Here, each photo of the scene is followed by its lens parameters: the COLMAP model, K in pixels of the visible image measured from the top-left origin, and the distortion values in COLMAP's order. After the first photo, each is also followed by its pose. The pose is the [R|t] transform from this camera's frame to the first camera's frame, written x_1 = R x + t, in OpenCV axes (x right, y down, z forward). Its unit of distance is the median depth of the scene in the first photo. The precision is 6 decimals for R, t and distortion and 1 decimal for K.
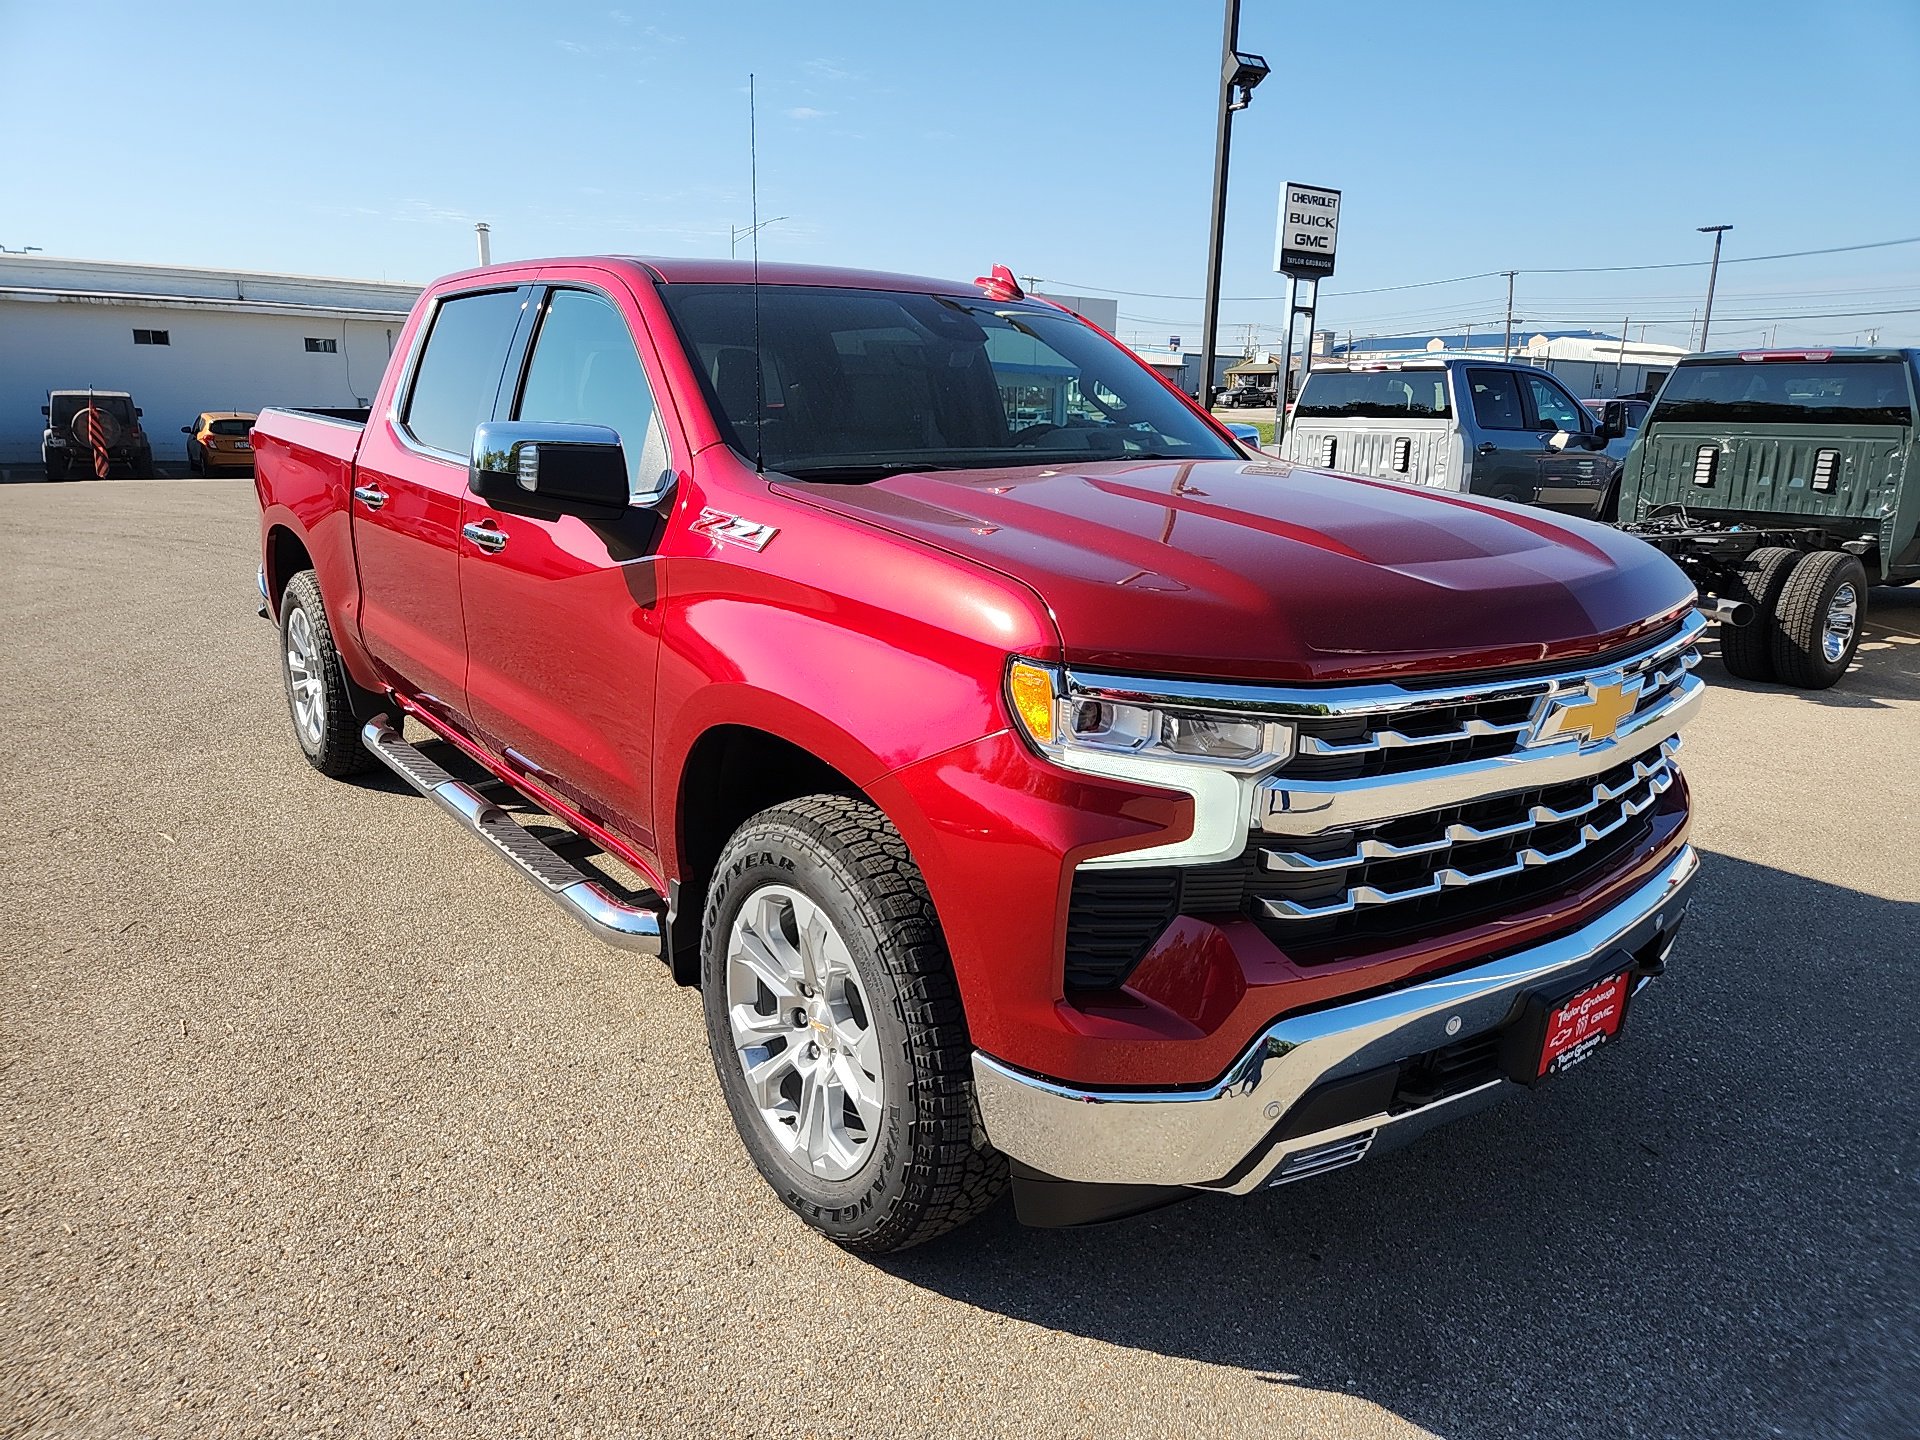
lens RADIAL K [[1310.5, 0, 925.1], [0, 1310.5, 702.9], [0, 0, 1]] dist [0.044571, -0.020450]
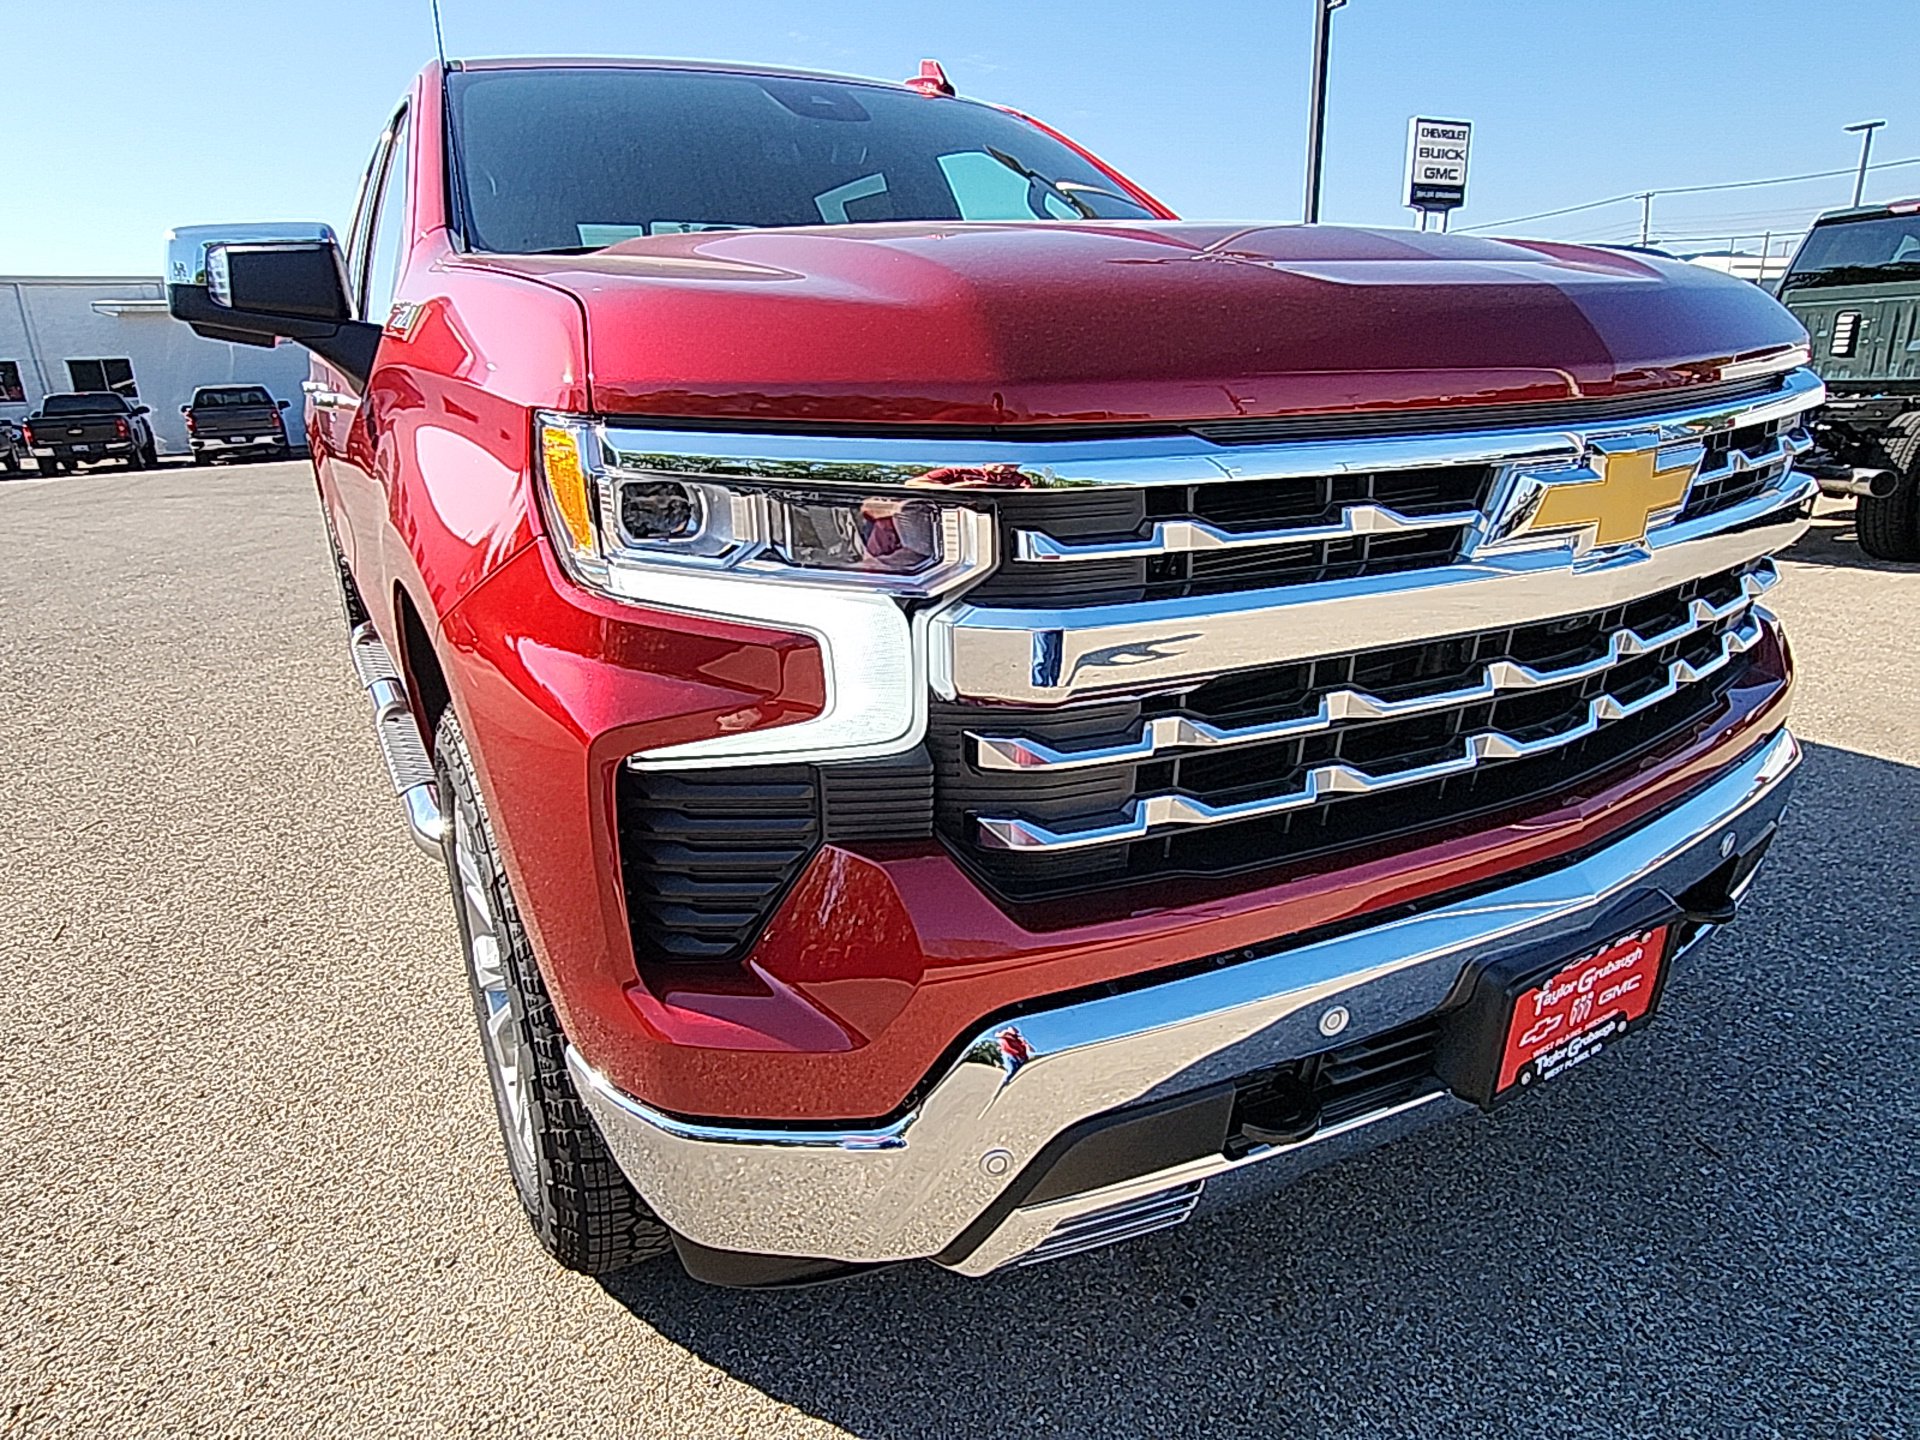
lens RADIAL K [[1101.5, 0, 939.5], [0, 1101.5, 715.9], [0, 0, 1]] dist [0.000161, 0.000266]
pose [[0.988230, -0.009969, -0.152649, 0.272016], [0.021492, 0.997025, 0.074027, 0.057228], [0.151457, -0.076436, 0.985504, 0.441334]]
